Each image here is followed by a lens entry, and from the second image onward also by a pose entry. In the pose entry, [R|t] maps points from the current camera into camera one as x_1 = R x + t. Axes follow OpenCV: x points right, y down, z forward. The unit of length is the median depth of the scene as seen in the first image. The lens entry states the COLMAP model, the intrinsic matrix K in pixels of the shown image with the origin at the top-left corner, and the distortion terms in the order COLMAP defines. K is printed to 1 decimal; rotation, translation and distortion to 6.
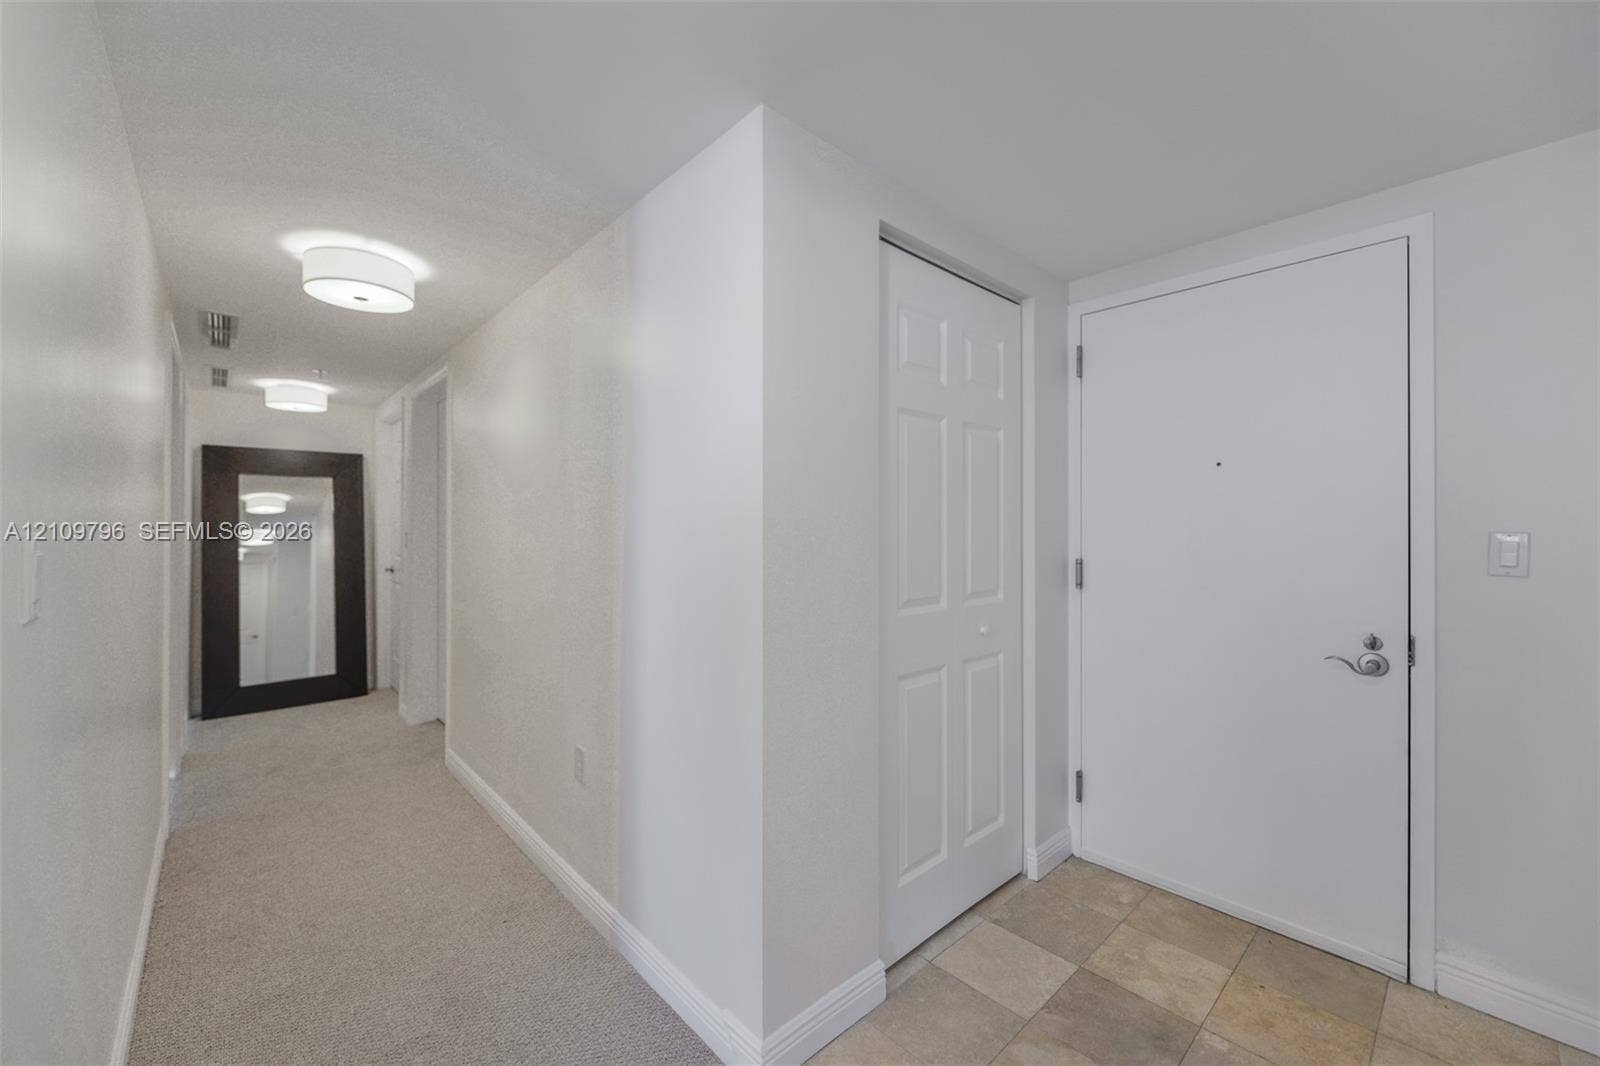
lens RADIAL K [[632.3, 0, 784.4], [0, 632.3, 524.9], [0, 0, 1]] dist [-0.000769, -0.000750]
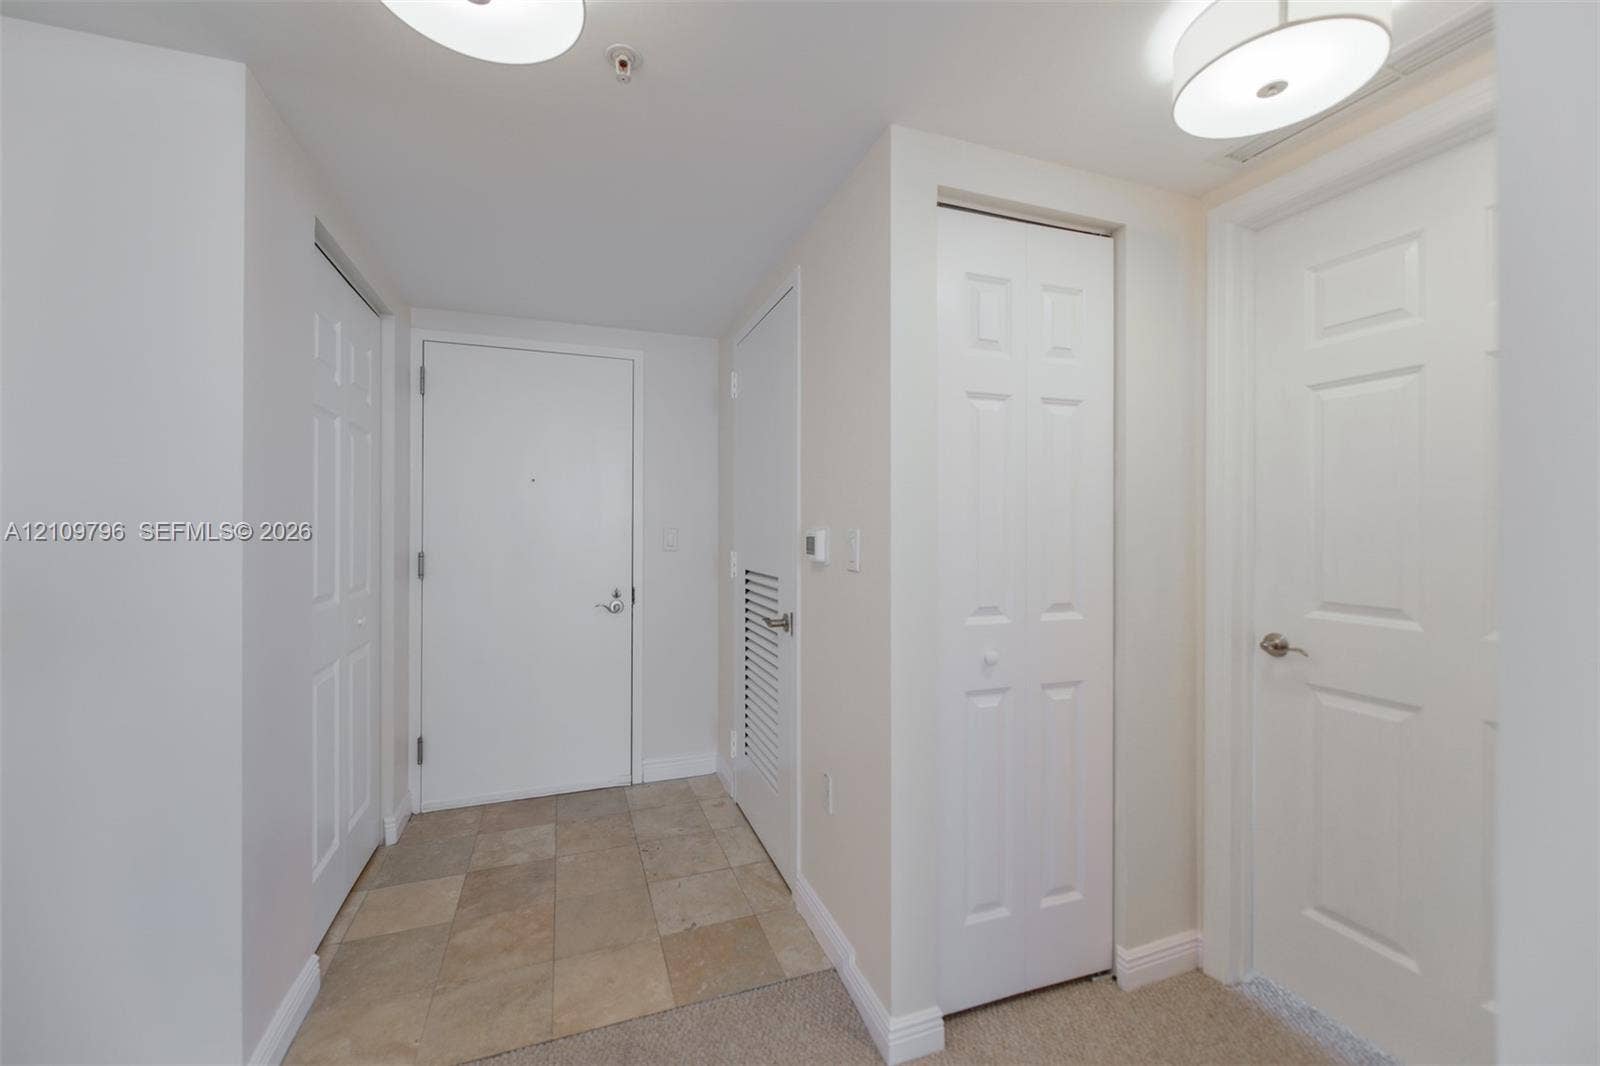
lens RADIAL K [[632.3, 0, 784.4], [0, 632.3, 524.9], [0, 0, 1]] dist [-0.000769, -0.000750]
pose [[0.388262, 0.005545, 0.921532, -0.436258], [-0.007279, 0.999969, -0.002950, 0.003232], [-0.921520, -0.005562, 0.388290, -0.068121]]
